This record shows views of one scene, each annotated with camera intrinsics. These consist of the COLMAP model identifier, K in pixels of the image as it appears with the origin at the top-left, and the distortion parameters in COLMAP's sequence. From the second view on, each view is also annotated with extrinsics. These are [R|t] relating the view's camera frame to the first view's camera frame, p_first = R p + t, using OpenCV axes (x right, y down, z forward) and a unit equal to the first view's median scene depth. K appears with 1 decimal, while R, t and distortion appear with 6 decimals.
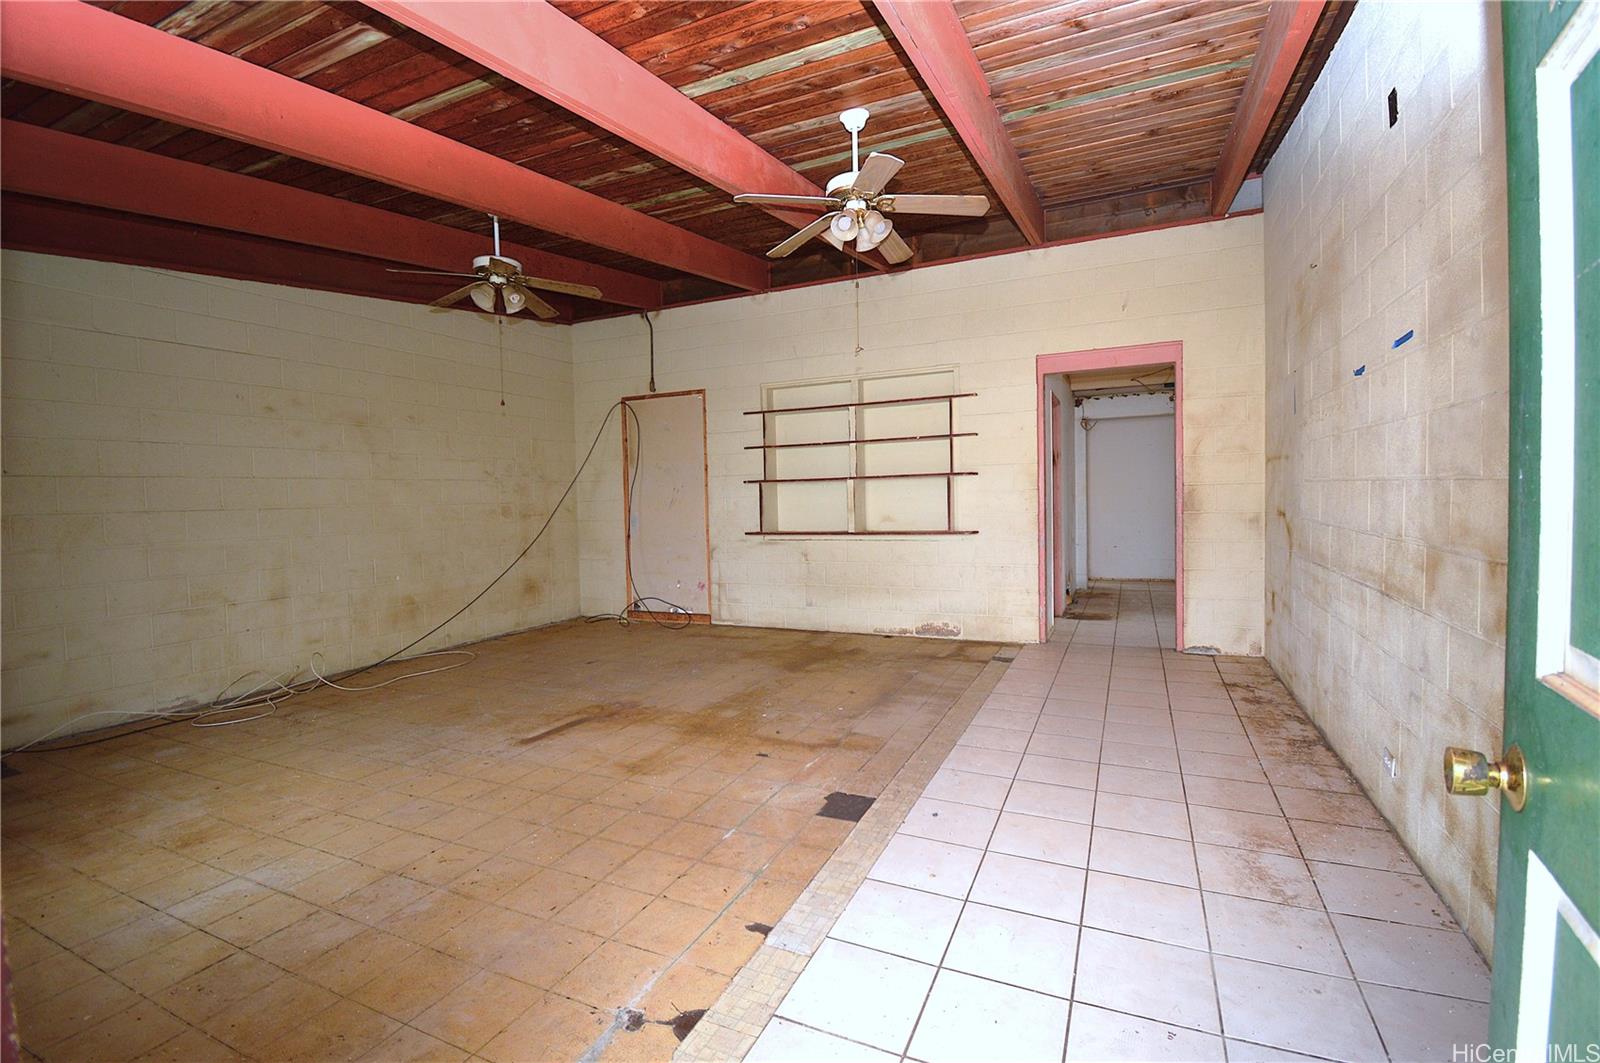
lens RADIAL K [[716.2, 0, 802.7], [0, 716.2, 523.1], [0, 0, 1]] dist [-0.018524, -0.003016]
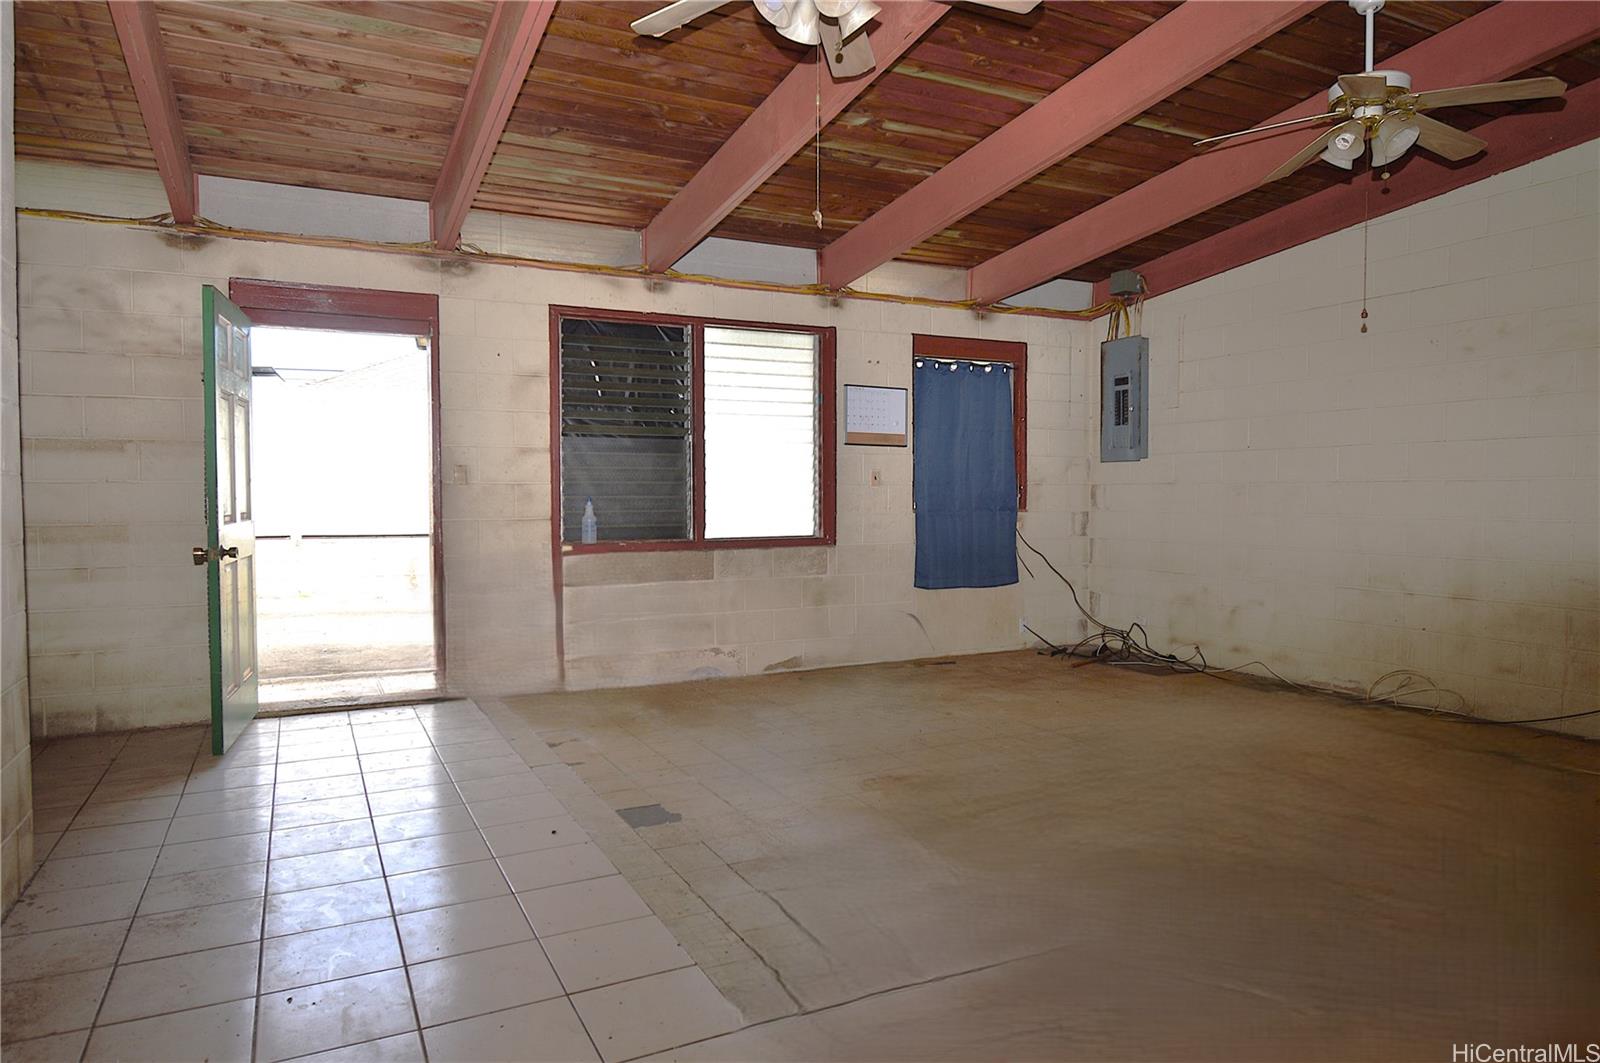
lens RADIAL K [[982.4, 0, 801.7], [0, 982.4, 526.8], [0, 0, 1]] dist [-0.035221, -0.000659]
pose [[-0.612610, 0.053818, -0.788551, 0.945458], [-0.017190, 0.996536, 0.081367, -0.080528], [0.790198, 0.063401, -0.609563, 1.974609]]
